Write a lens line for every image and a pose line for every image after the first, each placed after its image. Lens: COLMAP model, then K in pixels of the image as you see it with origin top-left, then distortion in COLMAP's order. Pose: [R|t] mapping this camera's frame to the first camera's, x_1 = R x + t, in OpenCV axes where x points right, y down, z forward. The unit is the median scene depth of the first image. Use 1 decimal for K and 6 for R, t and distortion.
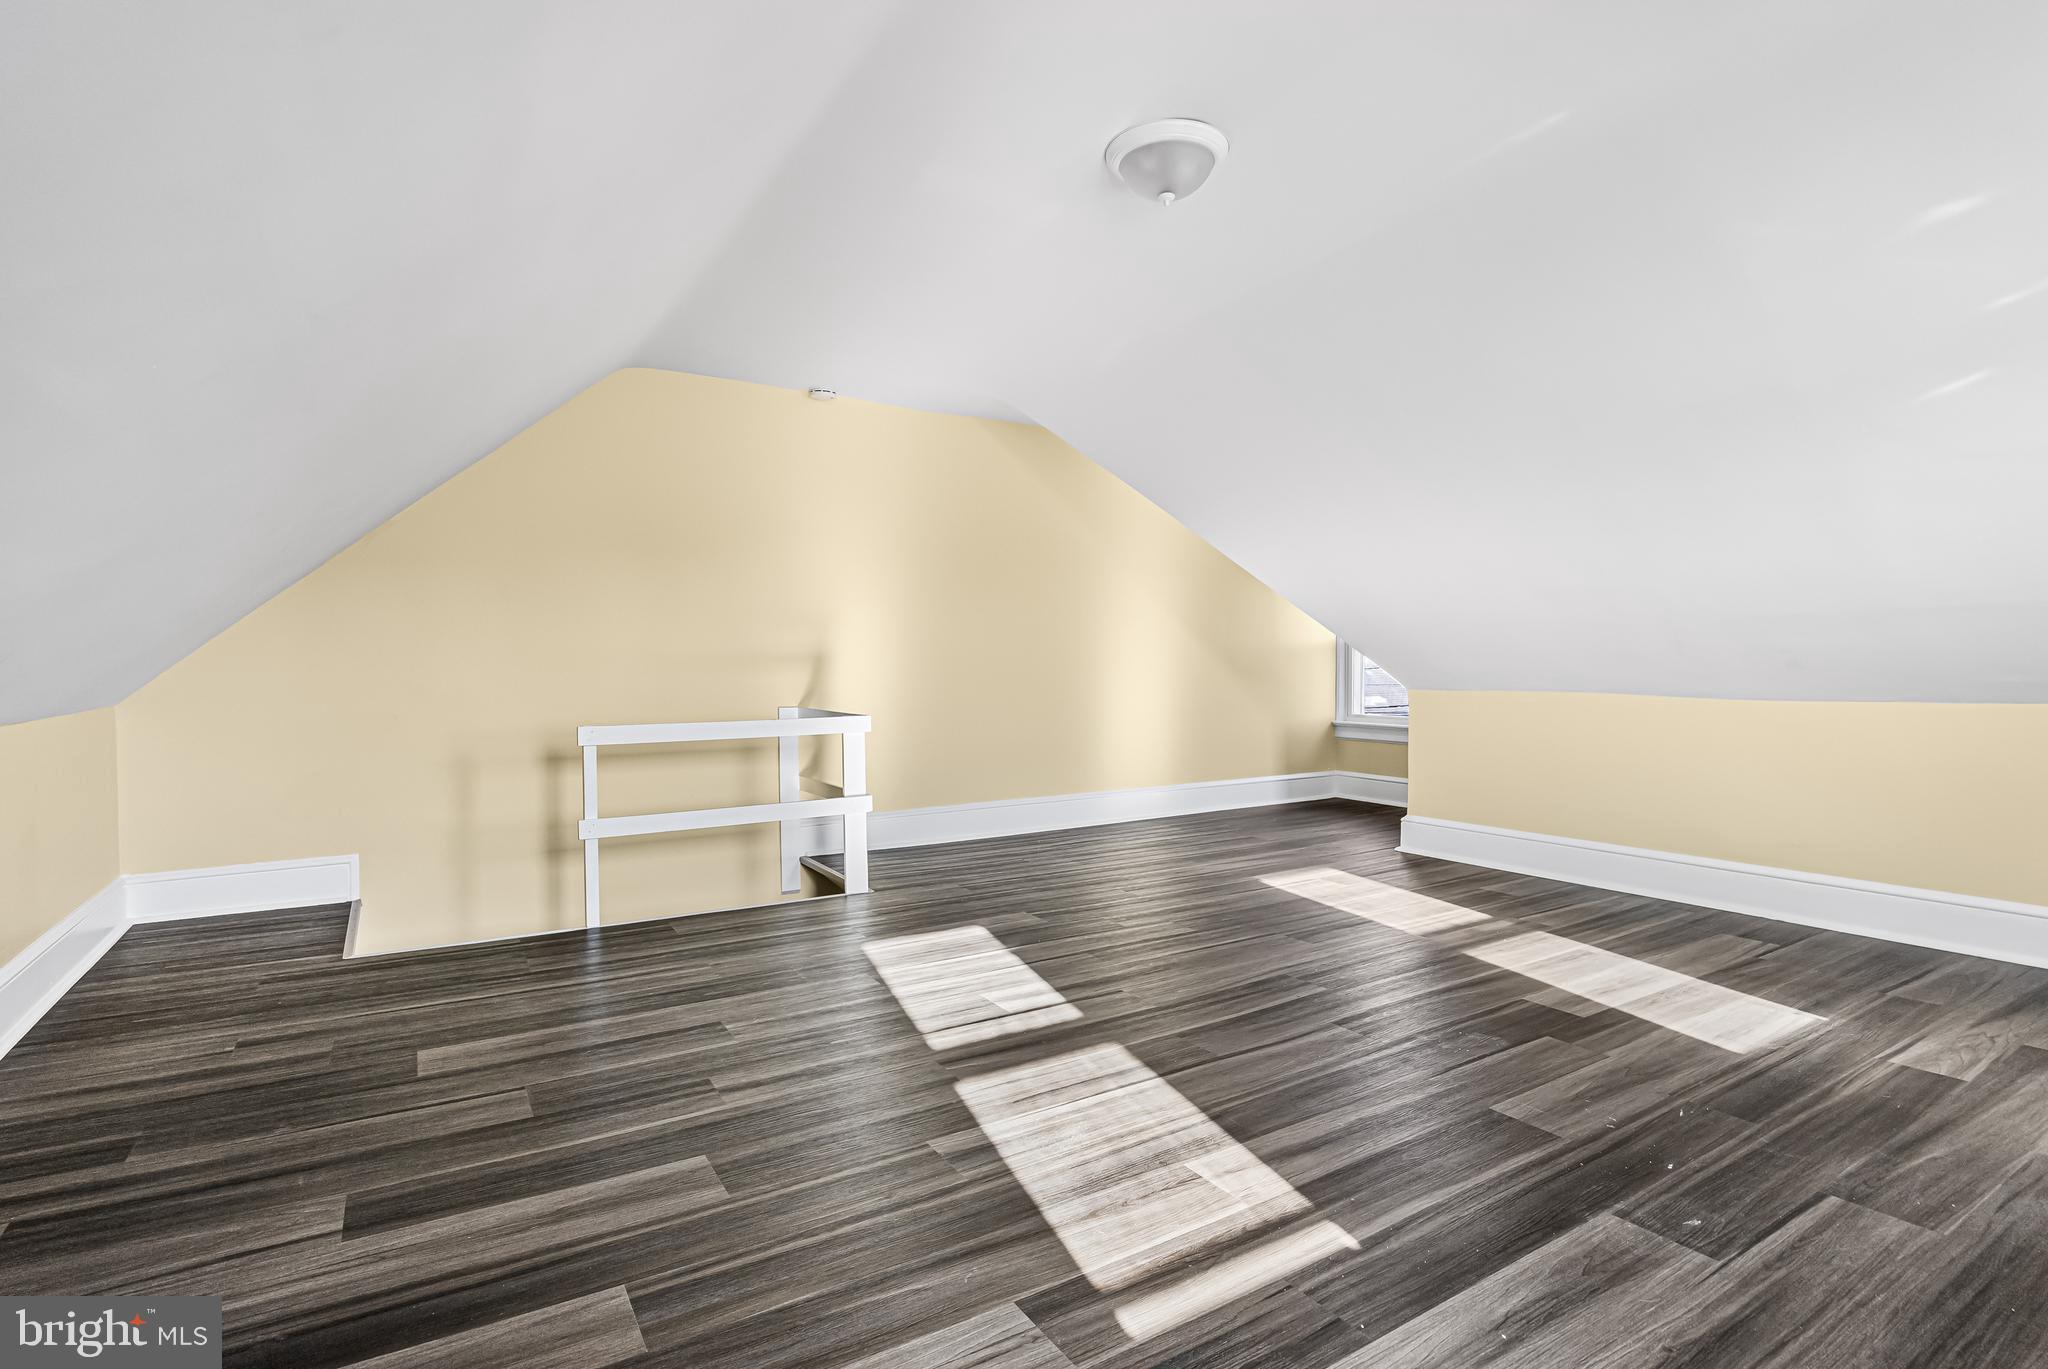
lens RADIAL K [[997.2, 0, 1014.8], [0, 997.2, 682.1], [0, 0, 1]] dist [-0.000493, 0.000032]
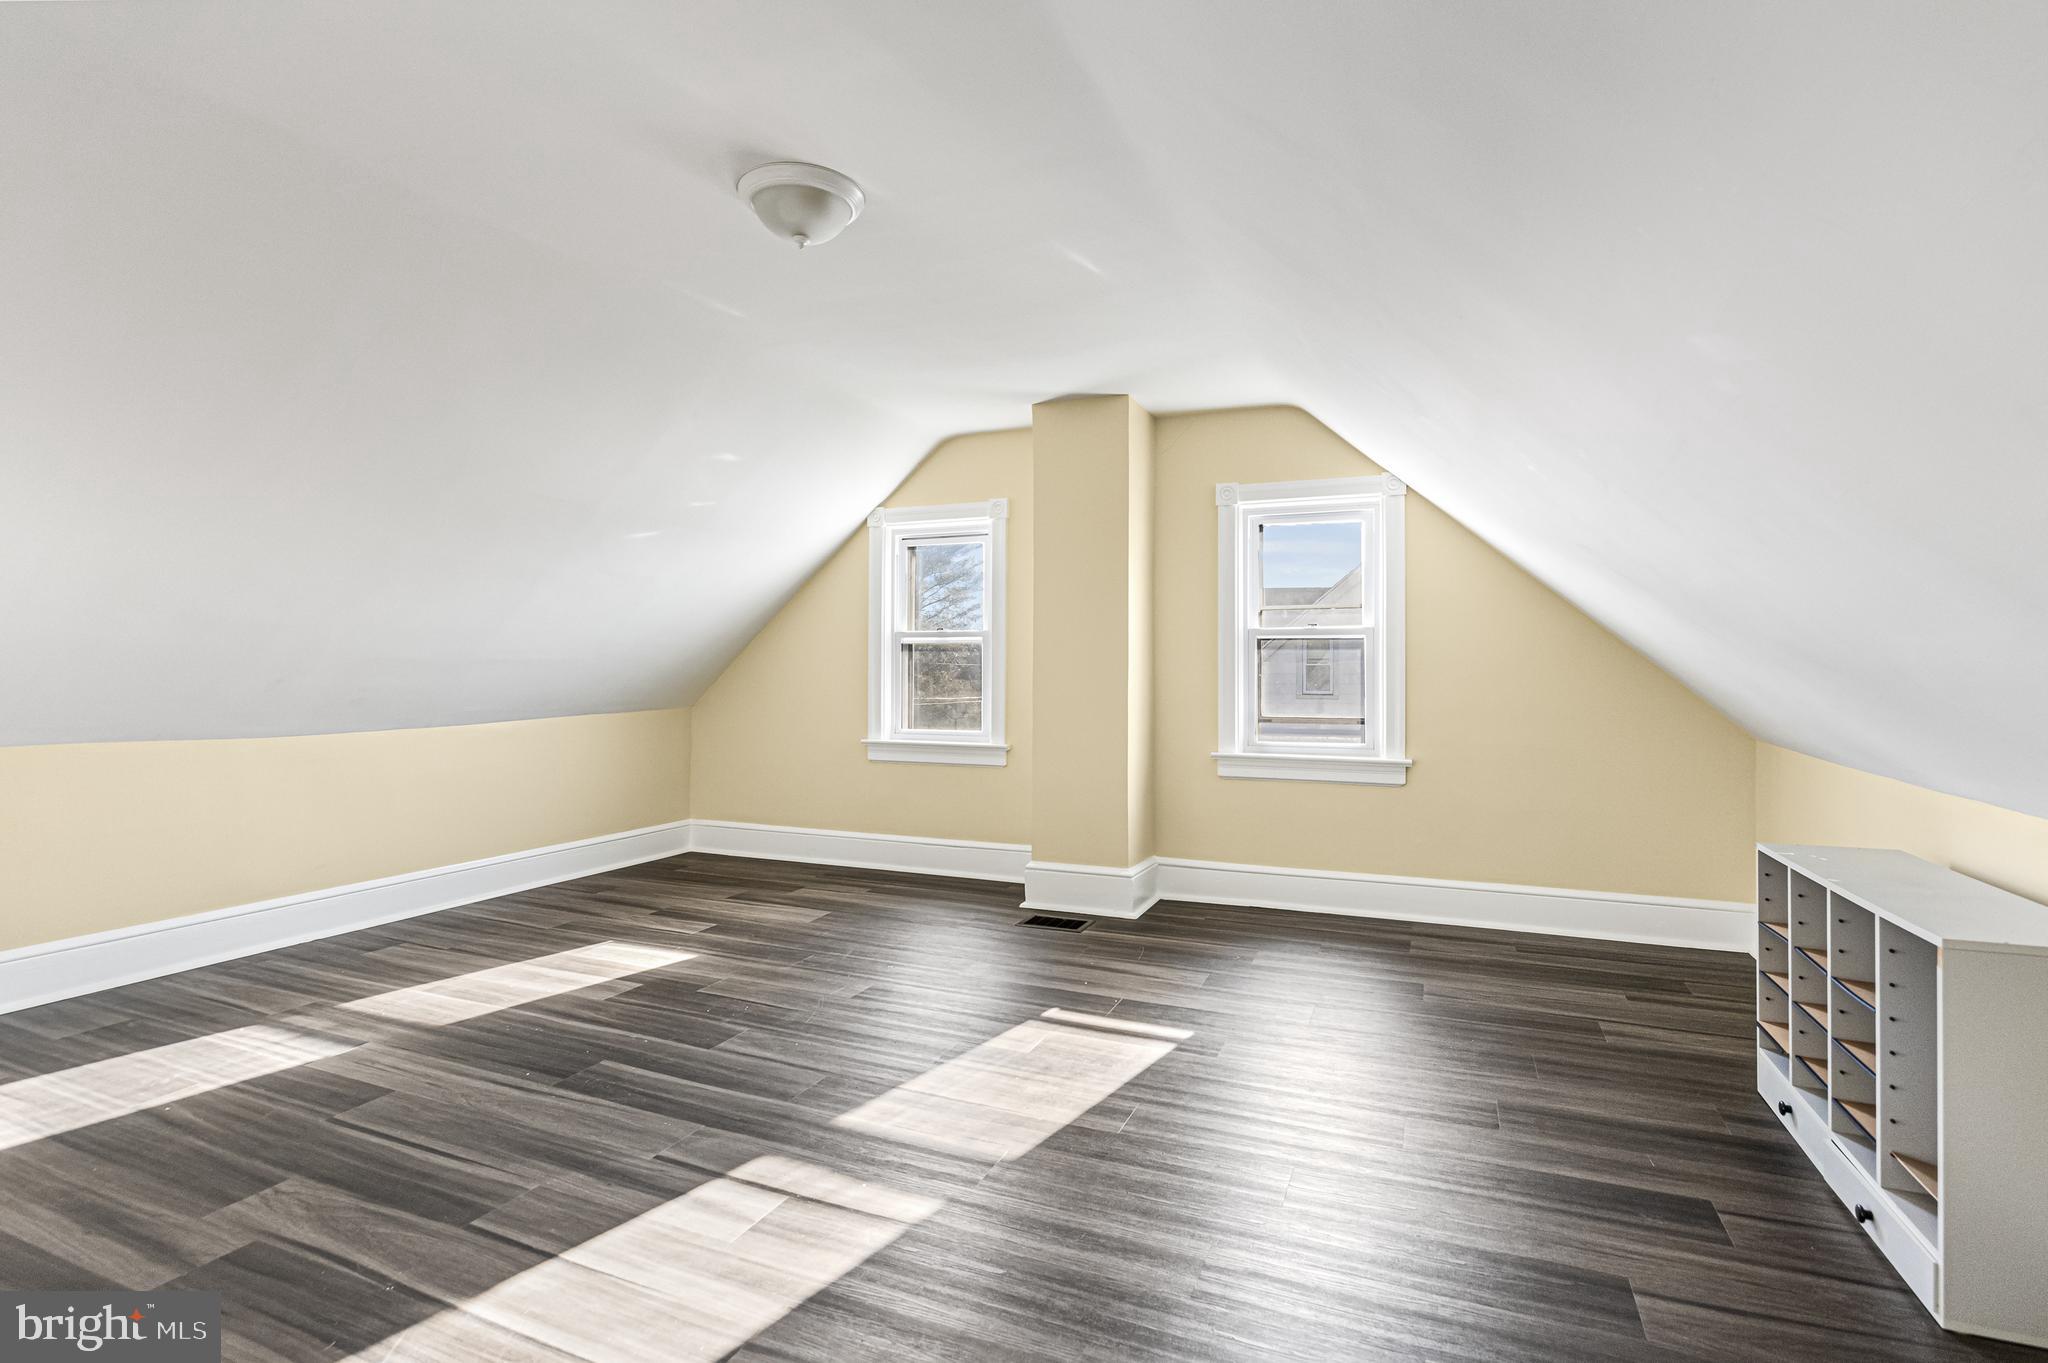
lens RADIAL K [[985.2, 0, 1027.7], [0, 985.2, 662.1], [0, 0, 1]] dist [-0.005498, -0.000495]
pose [[-0.576152, 0.006694, 0.817316, -0.759547], [0.013769, 0.999904, 0.001517, -0.070569], [-0.817227, 0.012128, -0.576188, 1.365087]]
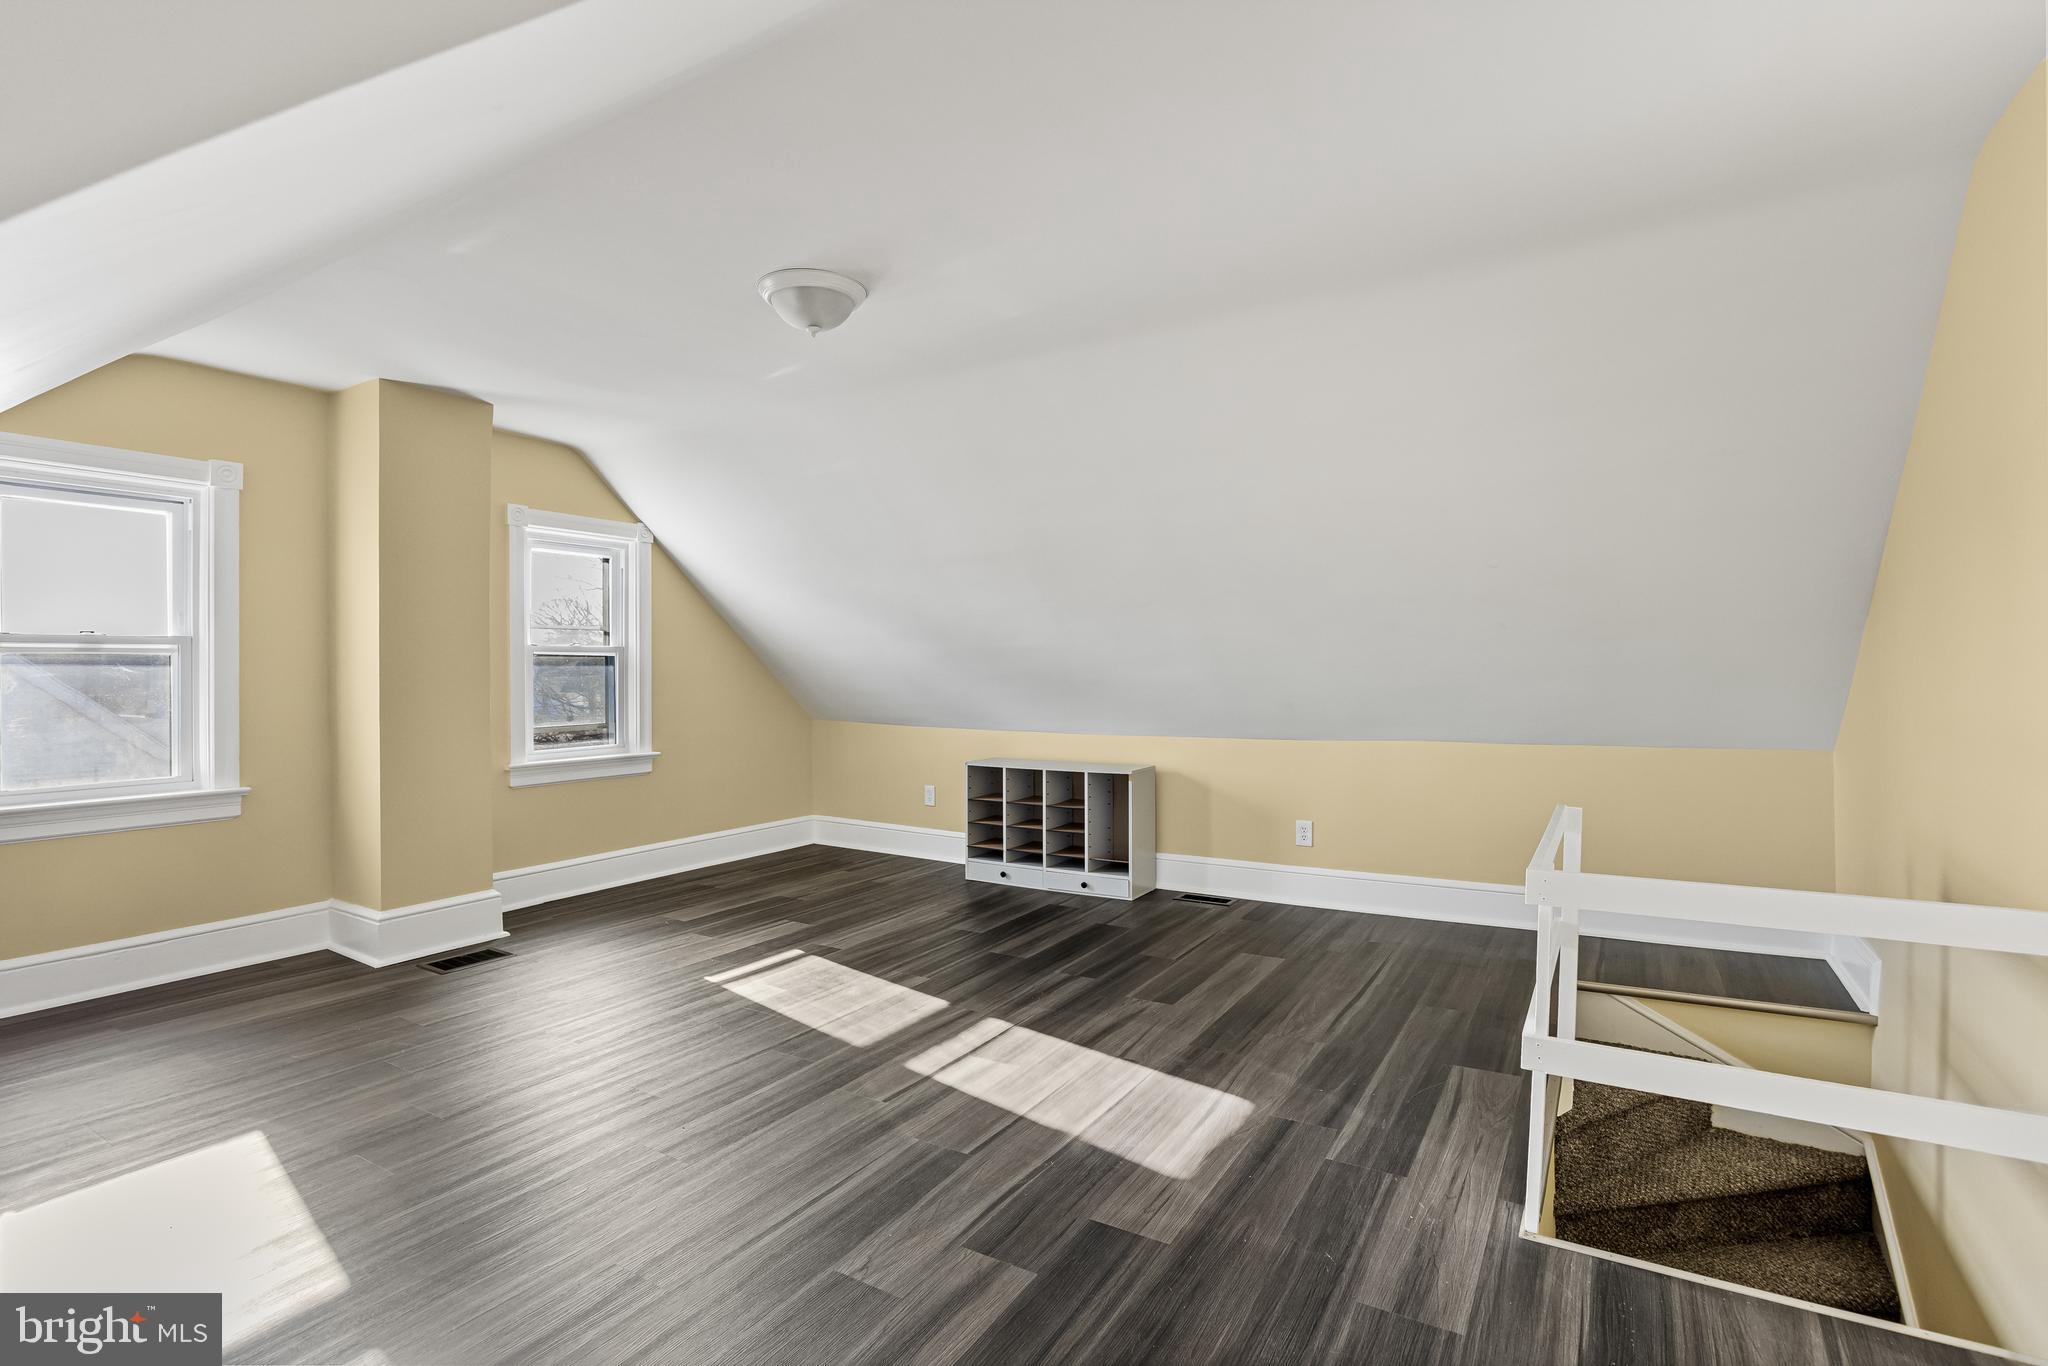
lens RADIAL K [[985.2, 0, 1027.7], [0, 985.2, 663.6], [0, 0, 1]] dist [-0.005498, -0.000495]
pose [[-0.888580, 0.005157, -0.458694, 0.455382], [-0.000943, 0.999914, 0.013069, -0.112154], [0.458722, 0.012046, -0.888498, 2.110071]]
